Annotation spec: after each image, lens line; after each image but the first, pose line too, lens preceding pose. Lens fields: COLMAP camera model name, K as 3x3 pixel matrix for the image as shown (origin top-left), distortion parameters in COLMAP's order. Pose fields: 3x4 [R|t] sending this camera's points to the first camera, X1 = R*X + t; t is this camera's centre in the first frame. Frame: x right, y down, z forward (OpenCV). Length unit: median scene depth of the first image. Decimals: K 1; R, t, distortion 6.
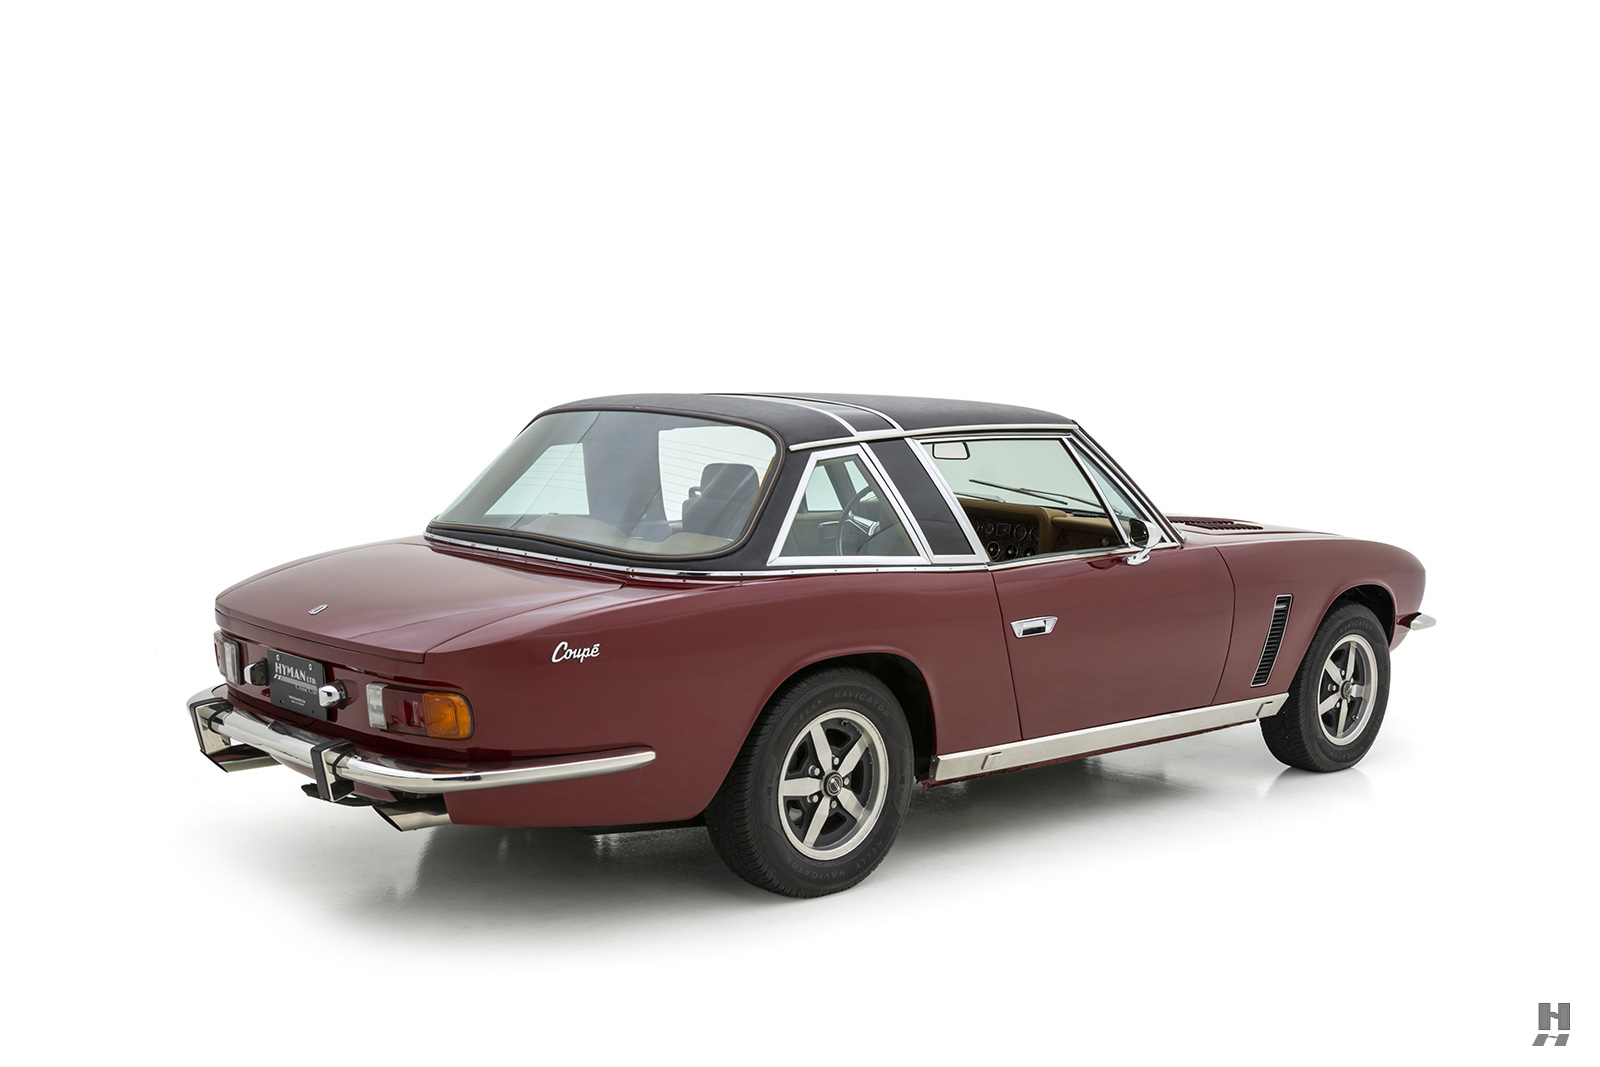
lens RADIAL K [[1763.7, 0, 796.9], [0, 1763.7, 535.4], [0, 0, 1]] dist [-0.036986, 0.000000]
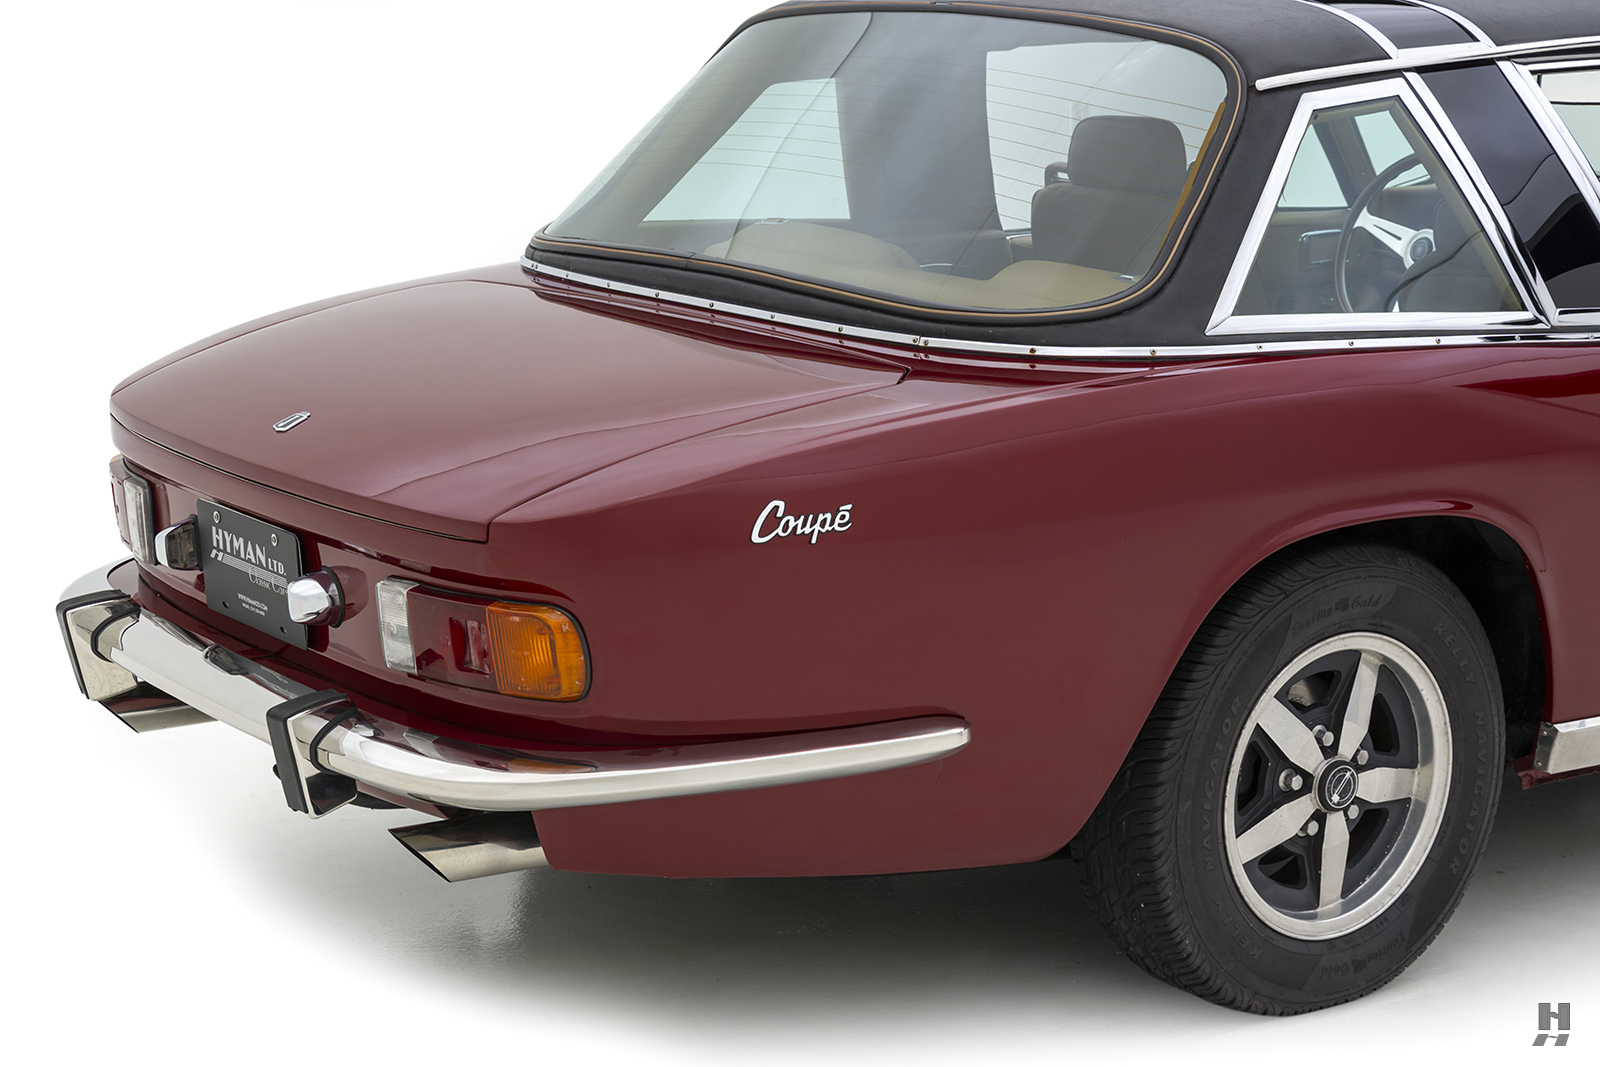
lens RADIAL K [[2948.5, 0, 798.7], [0, 2948.5, 529.8], [0, 0, 1]] dist [-0.041720, 0.000000]
pose [[0.989454, 0.012390, -0.144317, -0.010455], [0.002122, 0.994988, 0.099971, -0.009919], [0.144832, -0.099223, 0.984469, 0.194337]]
